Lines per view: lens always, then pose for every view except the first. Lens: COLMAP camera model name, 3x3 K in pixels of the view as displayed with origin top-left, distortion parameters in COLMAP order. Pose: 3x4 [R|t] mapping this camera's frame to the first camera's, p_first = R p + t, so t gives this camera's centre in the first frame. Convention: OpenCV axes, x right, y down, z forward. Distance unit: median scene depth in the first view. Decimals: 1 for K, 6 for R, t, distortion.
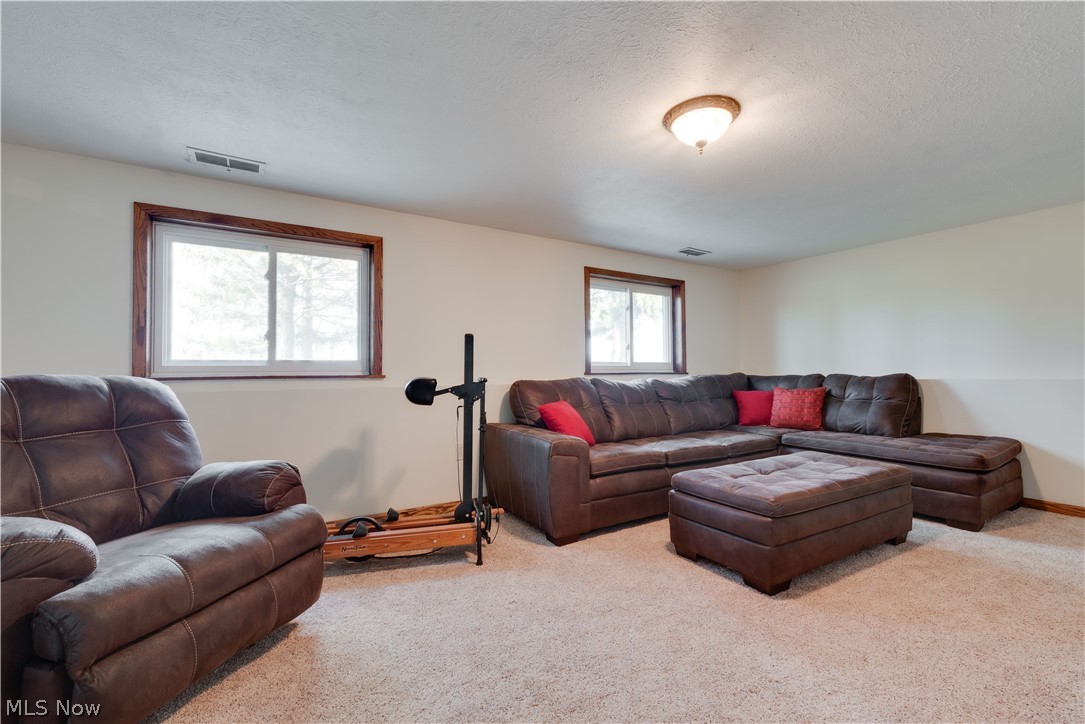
lens RADIAL K [[455.4, 0, 542.5], [0, 455.4, 362.0], [0, 0, 1]] dist [-0.001993, -0.000055]
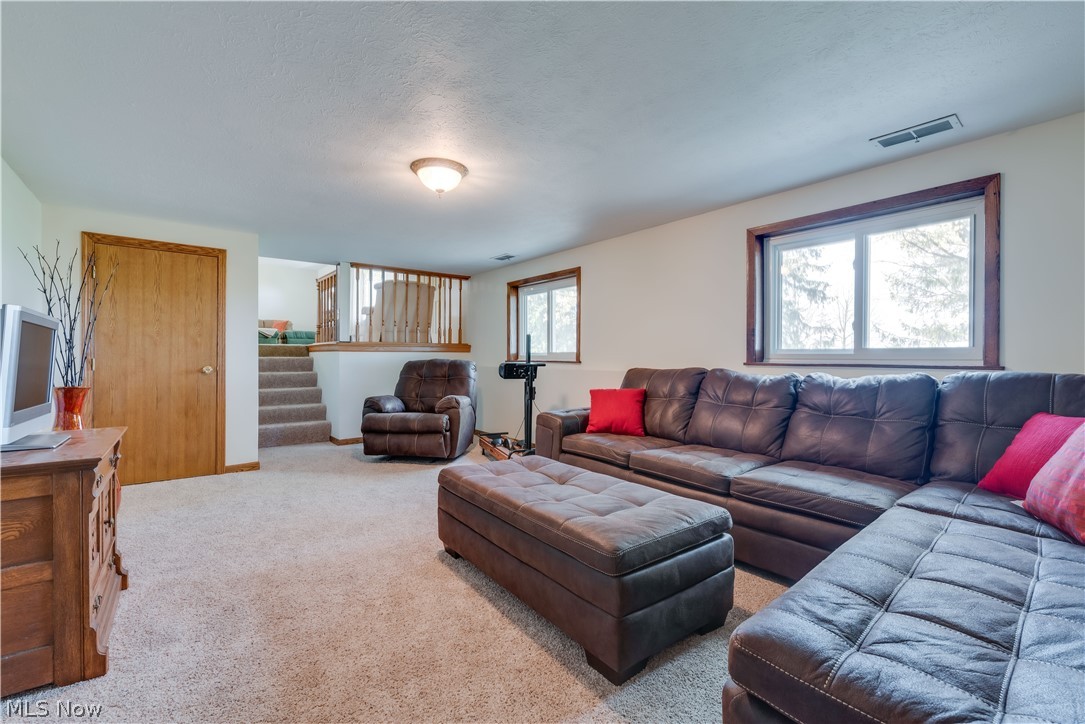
lens RADIAL K [[447.2, 0, 542.5], [0, 447.2, 362.0], [0, 0, 1]] dist [0.056501, 0.000003]
pose [[0.140546, 0.014285, -0.989971, 0.866472], [0.014241, 0.999763, 0.016448, 0.003231], [0.989972, -0.016410, 0.140309, 0.557005]]
